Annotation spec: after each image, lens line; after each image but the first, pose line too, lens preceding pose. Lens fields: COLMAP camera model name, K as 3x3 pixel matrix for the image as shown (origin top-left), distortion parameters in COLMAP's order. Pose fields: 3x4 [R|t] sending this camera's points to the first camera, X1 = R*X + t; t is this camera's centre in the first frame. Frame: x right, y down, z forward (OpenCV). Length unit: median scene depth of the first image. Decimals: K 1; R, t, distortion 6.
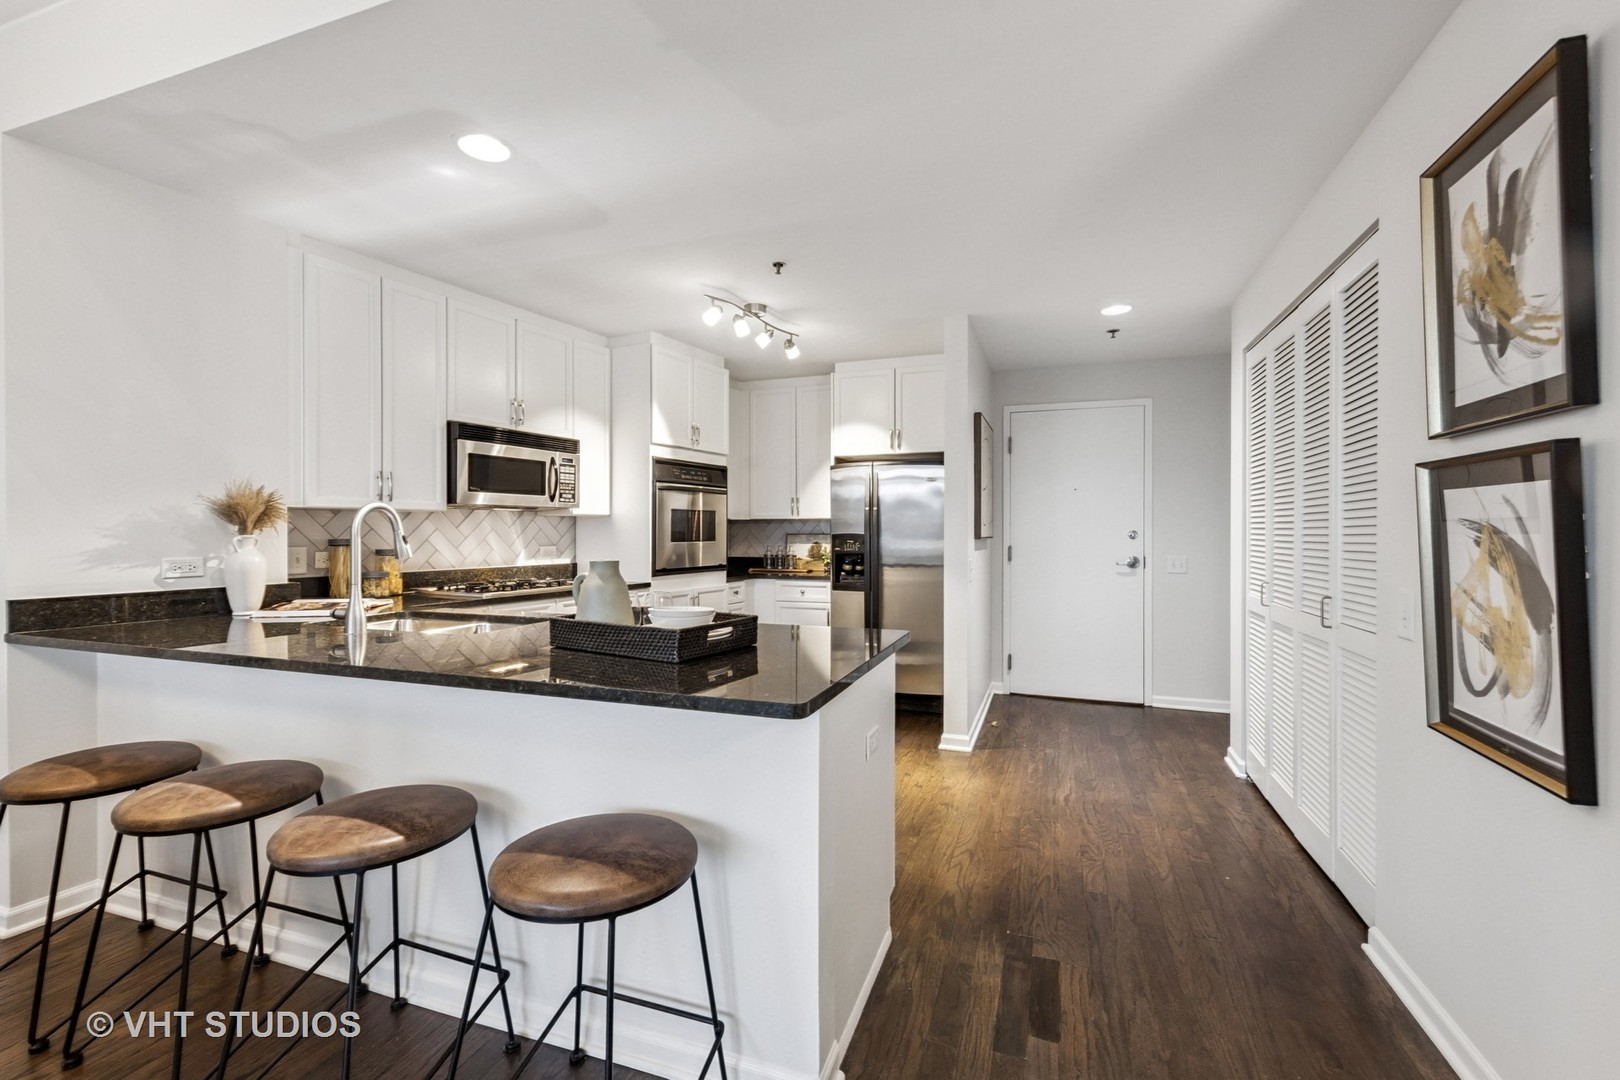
lens RADIAL K [[680.2, 0, 816.0], [0, 680.2, 537.1], [0, 0, 1]] dist [-0.001194, -0.000135]
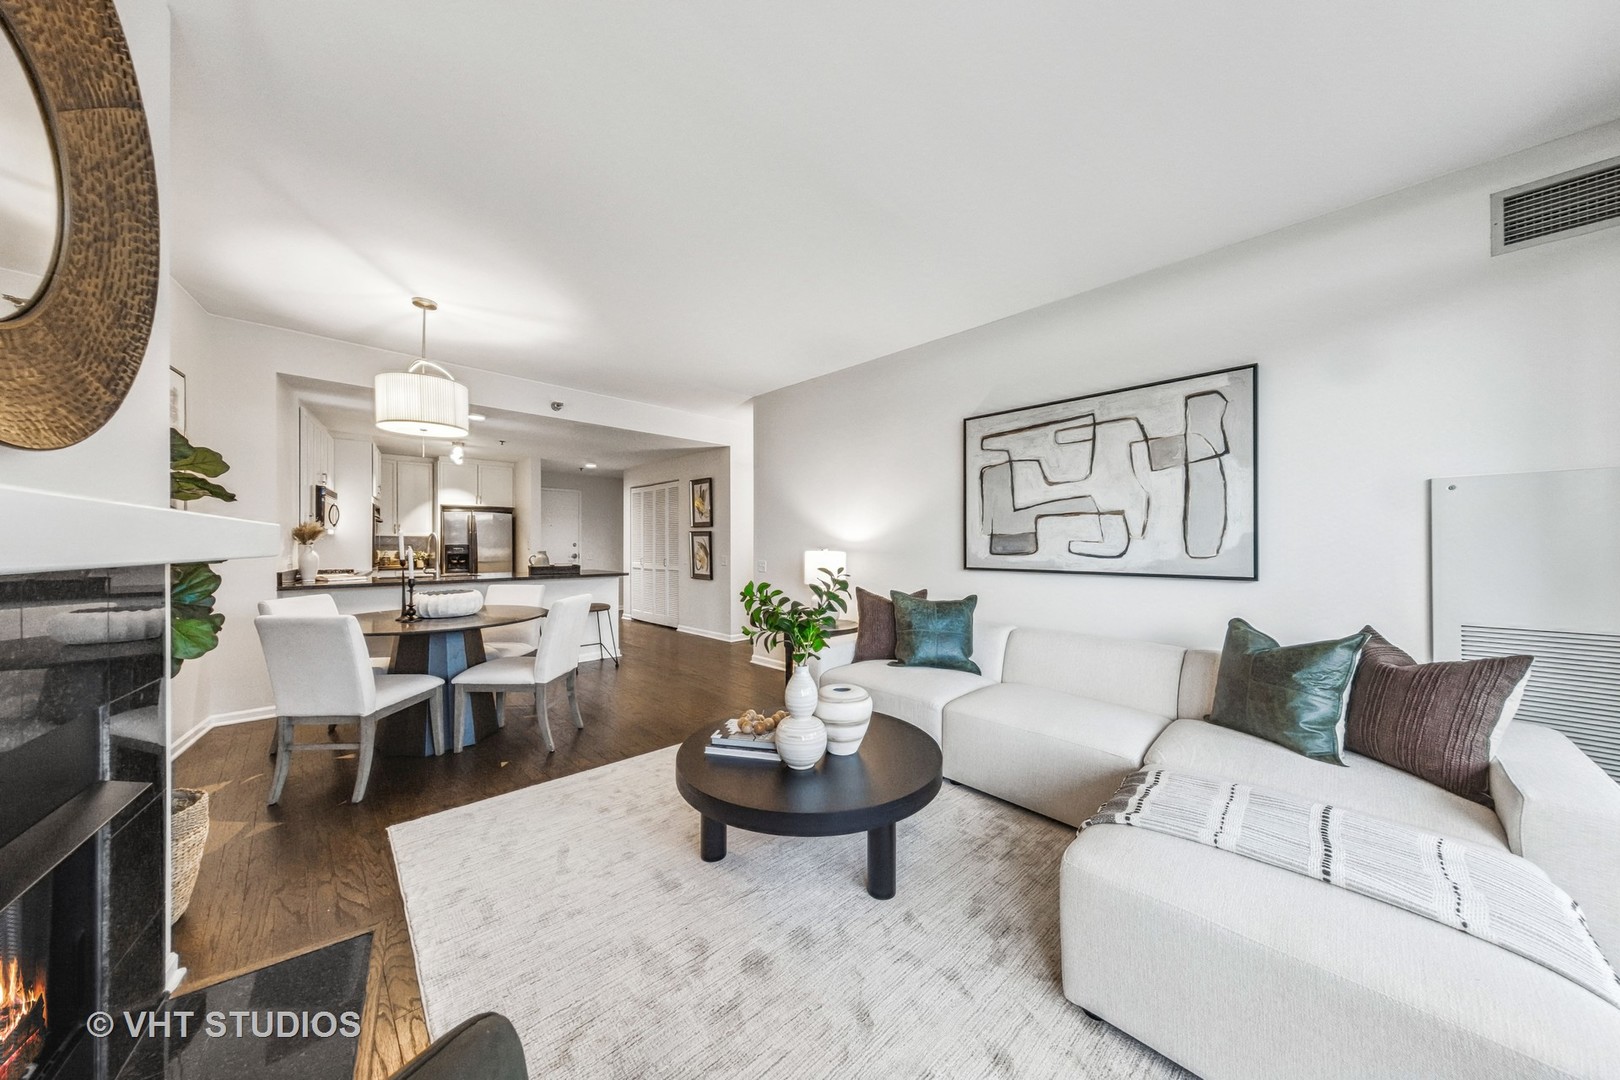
lens RADIAL K [[540.3, 0, 810.0], [0, 540.3, 540.0], [0, 0, 1]] dist [0.000329, 0.000026]
pose [[0.453295, 0.007537, 0.891329, -2.073980], [0.006302, 0.999912, -0.011660, 0.017136], [-0.891338, 0.010903, 0.453207, -1.499545]]
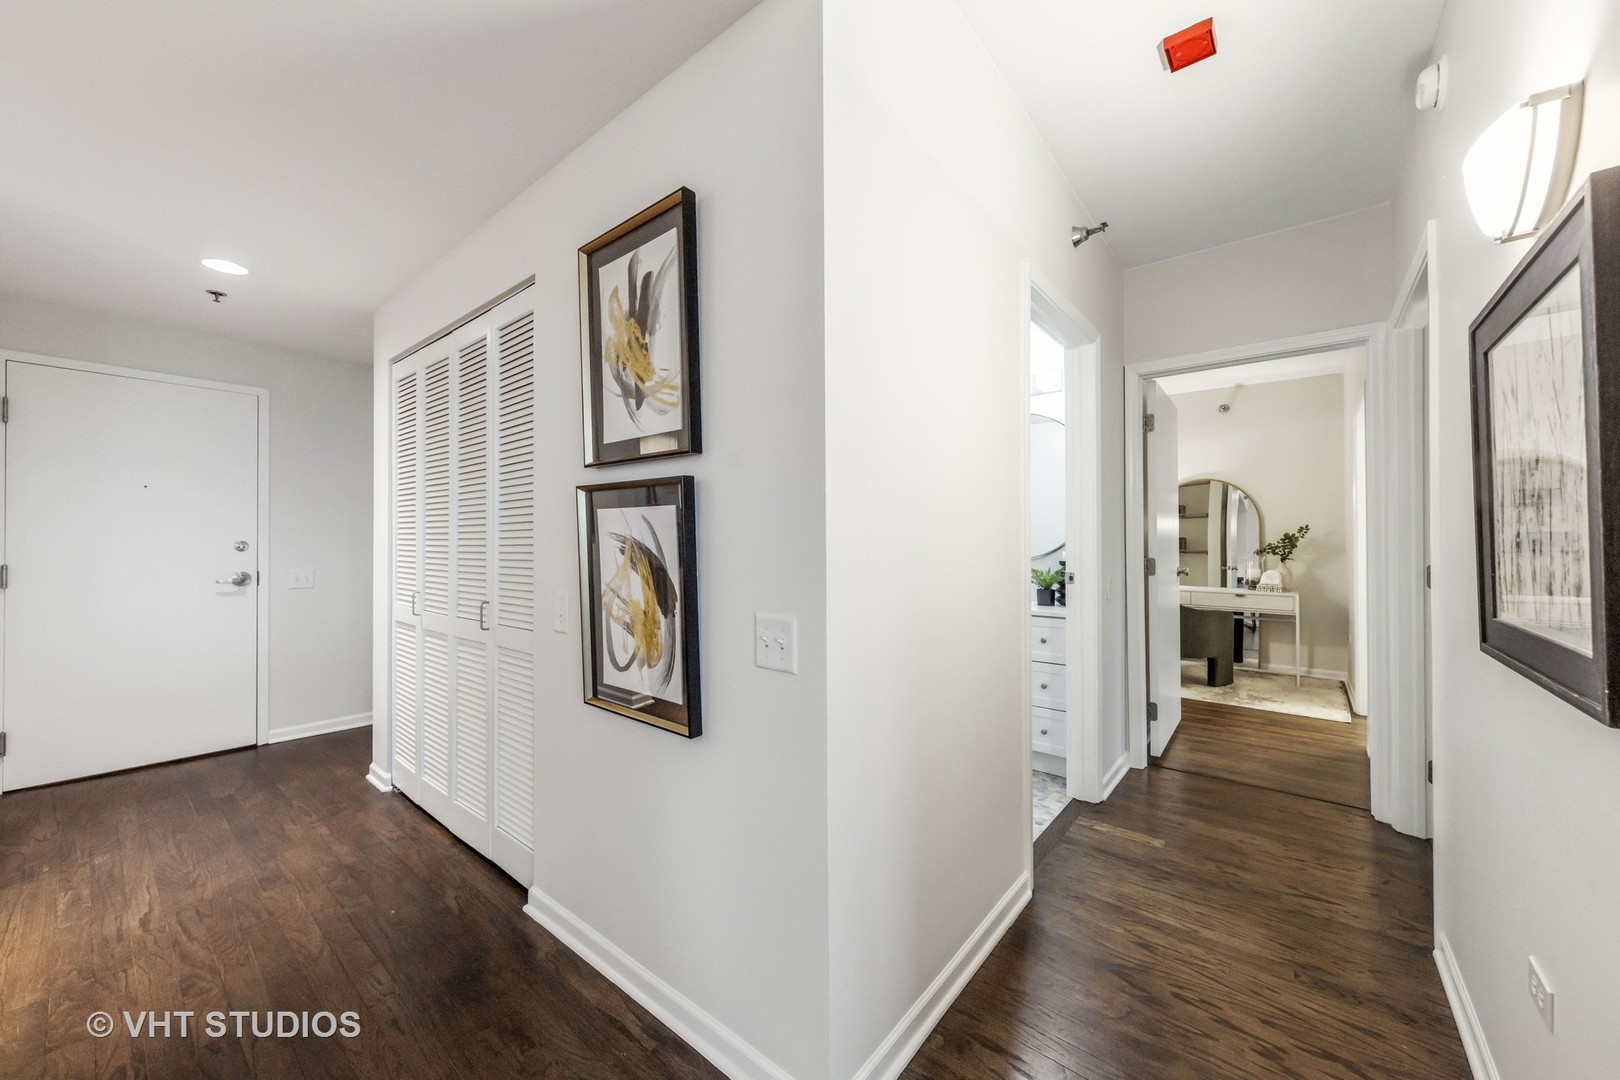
lens RADIAL K [[599.4, 0, 809.7], [0, 599.4, 537.0], [0, 0, 1]] dist [0.004862, -0.000624]
pose [[0.344915, 0.006686, 0.938610, 0.023684], [0.008377, 0.999913, -0.010201, -0.003131], [-0.938597, 0.011381, 0.344829, 0.195033]]
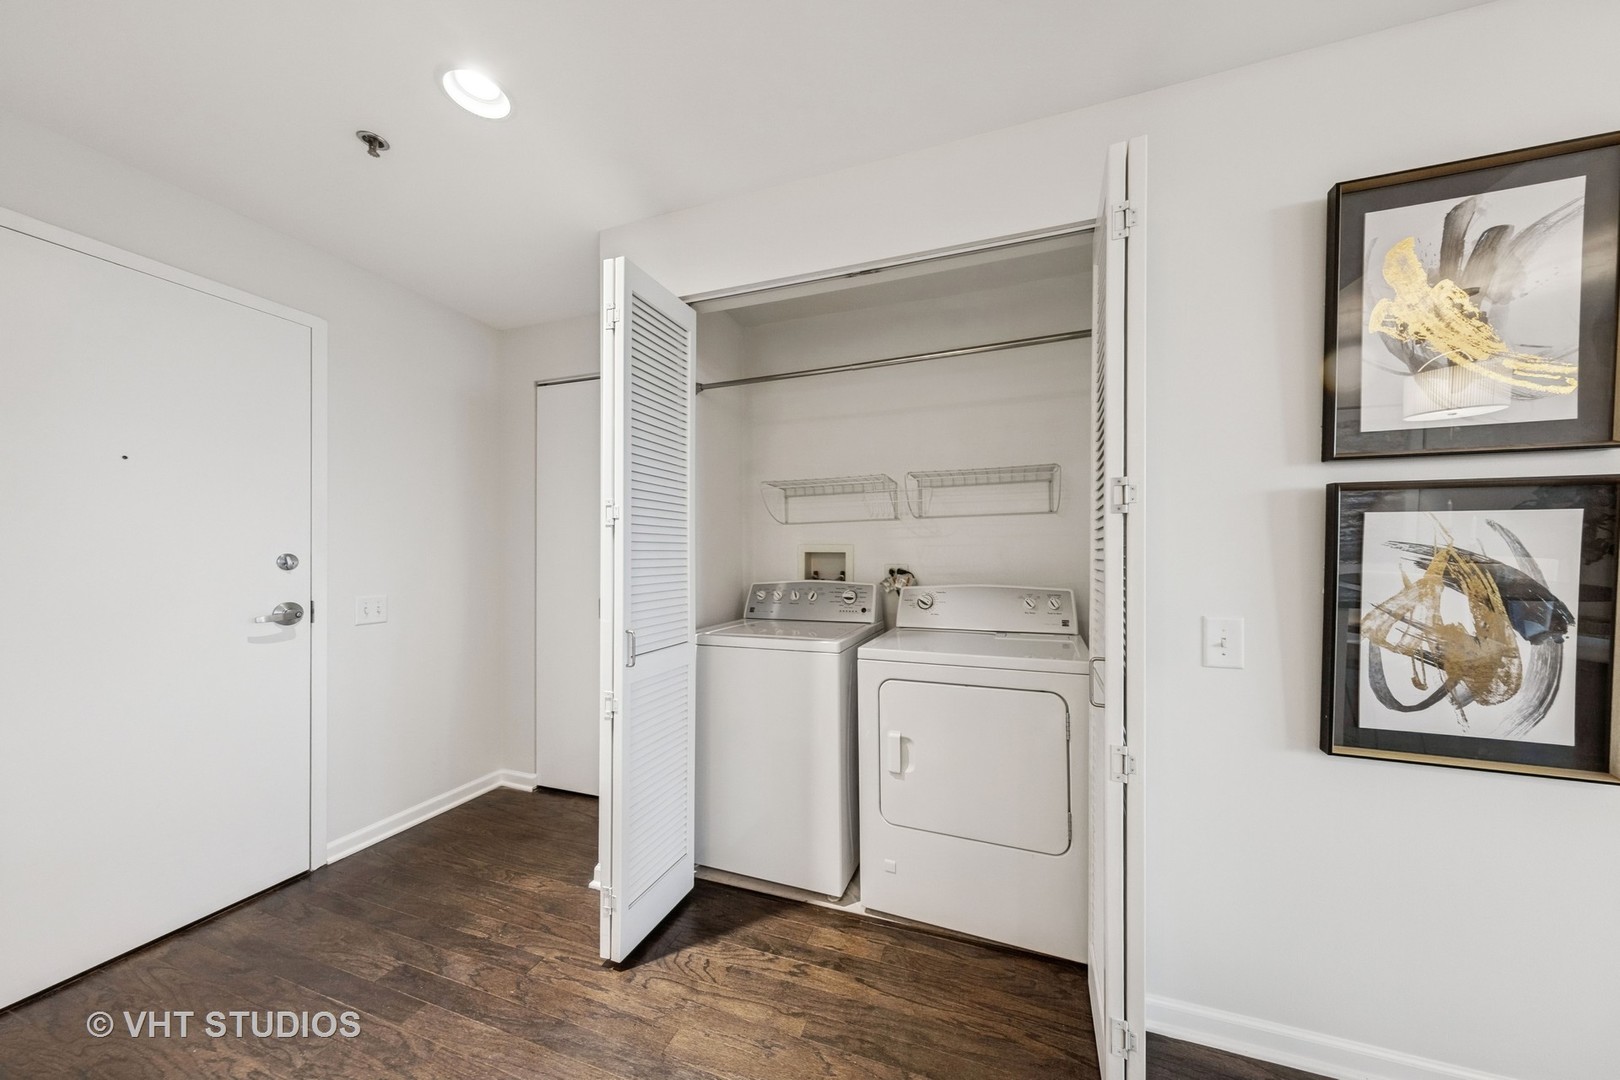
lens RADIAL K [[518.4, 0, 839.9], [0, 518.4, 553.0], [0, 0, 1]] dist [-0.000423, -0.000042]
pose [[-0.010985, 0.001847, 0.999938, 0.130483], [0.010009, 0.999948, -0.001737, -0.012322], [-0.999890, 0.009989, -0.011003, 1.338701]]
